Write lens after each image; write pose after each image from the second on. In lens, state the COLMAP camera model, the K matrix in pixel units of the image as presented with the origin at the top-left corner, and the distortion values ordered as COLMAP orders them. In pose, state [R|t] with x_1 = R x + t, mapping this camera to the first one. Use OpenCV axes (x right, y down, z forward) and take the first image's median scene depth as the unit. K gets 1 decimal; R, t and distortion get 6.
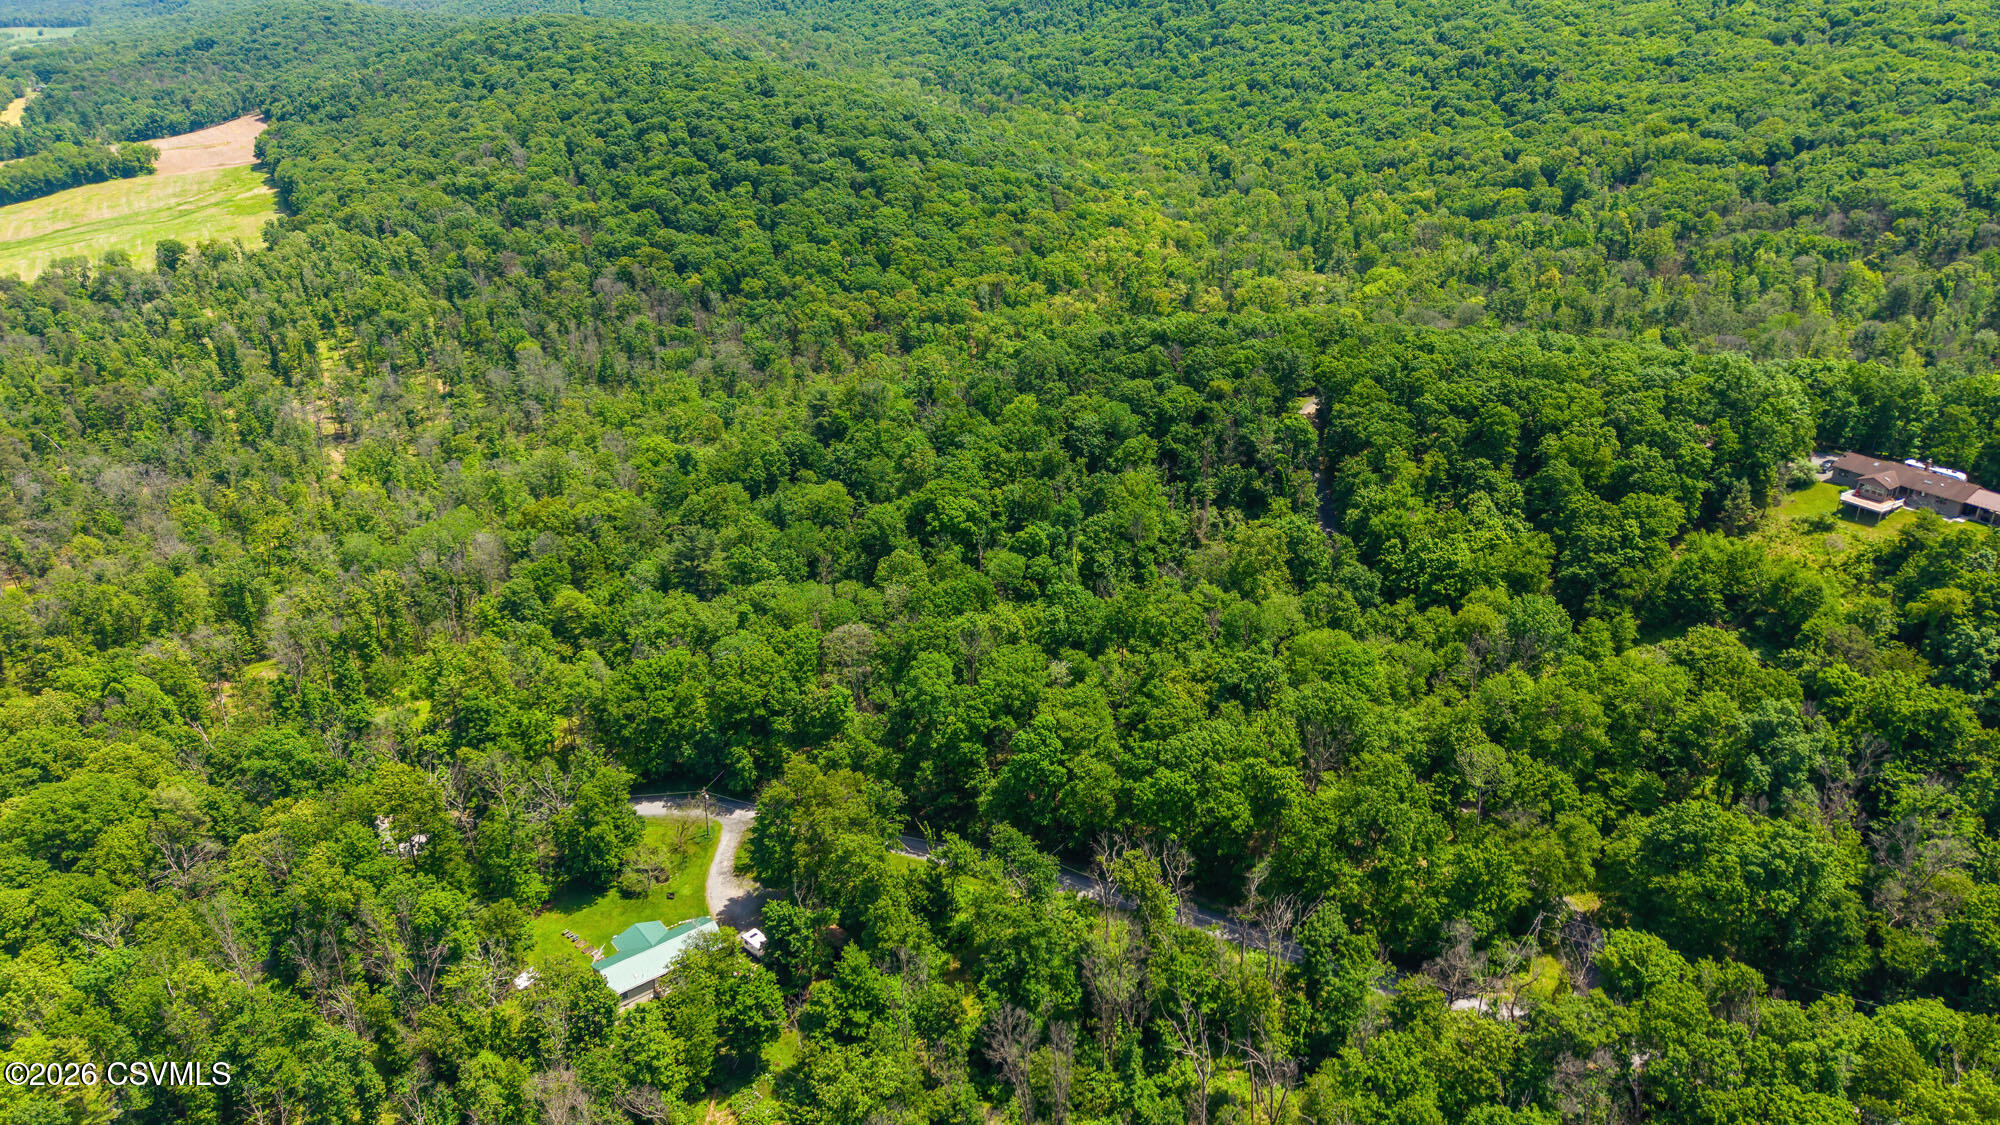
lens RADIAL K [[1384.1, 0, 1000.3], [0, 1384.1, 561.2], [0, 0, 1]] dist [0.015265, -0.008995]
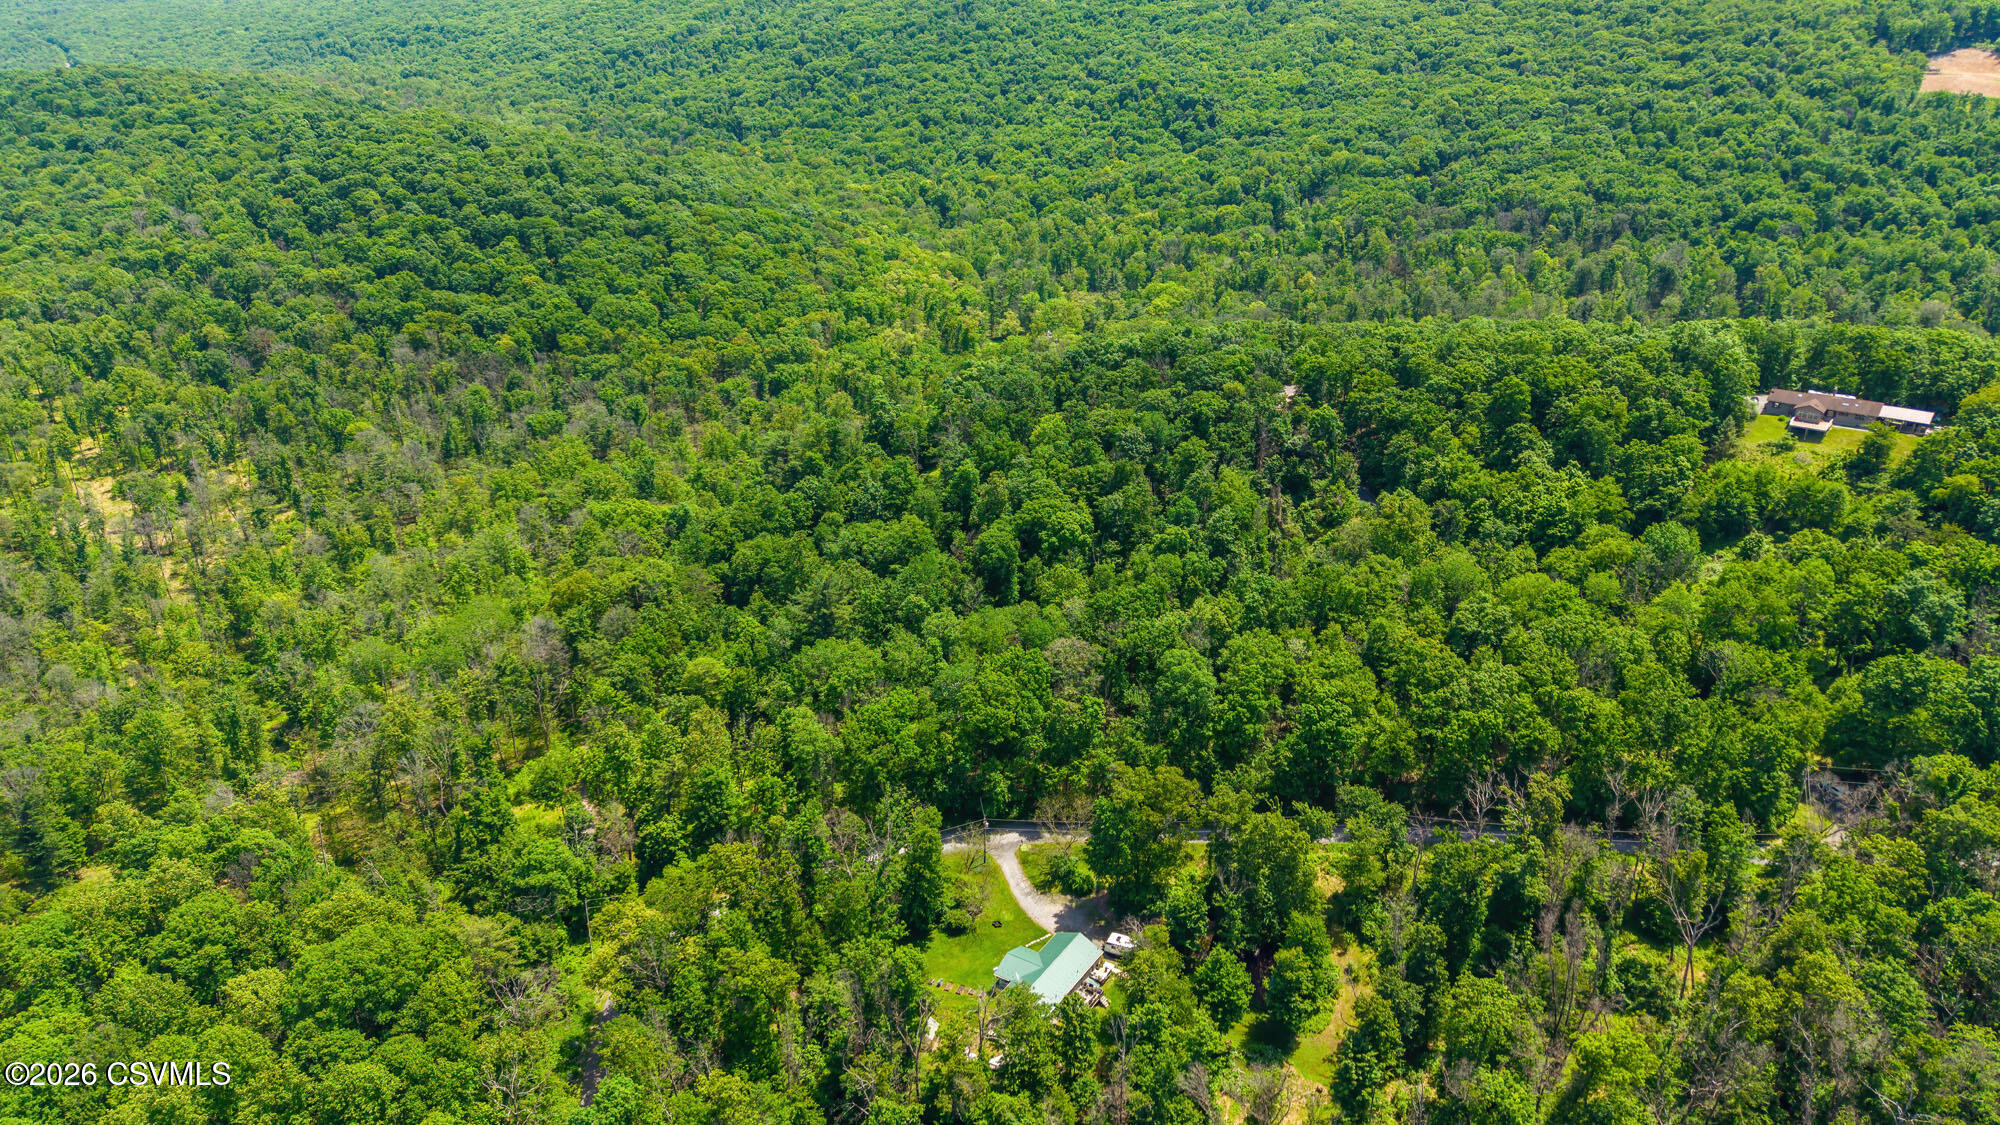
lens RADIAL K [[1384.1, 0, 999.9], [0, 1384.1, 563.5], [0, 0, 1]] dist [0.015265, -0.008995]
pose [[0.940199, -0.129115, 0.315206, -0.196090], [0.136697, 0.990611, -0.001968, -0.006204], [-0.311993, 0.044938, 0.949021, 0.012853]]
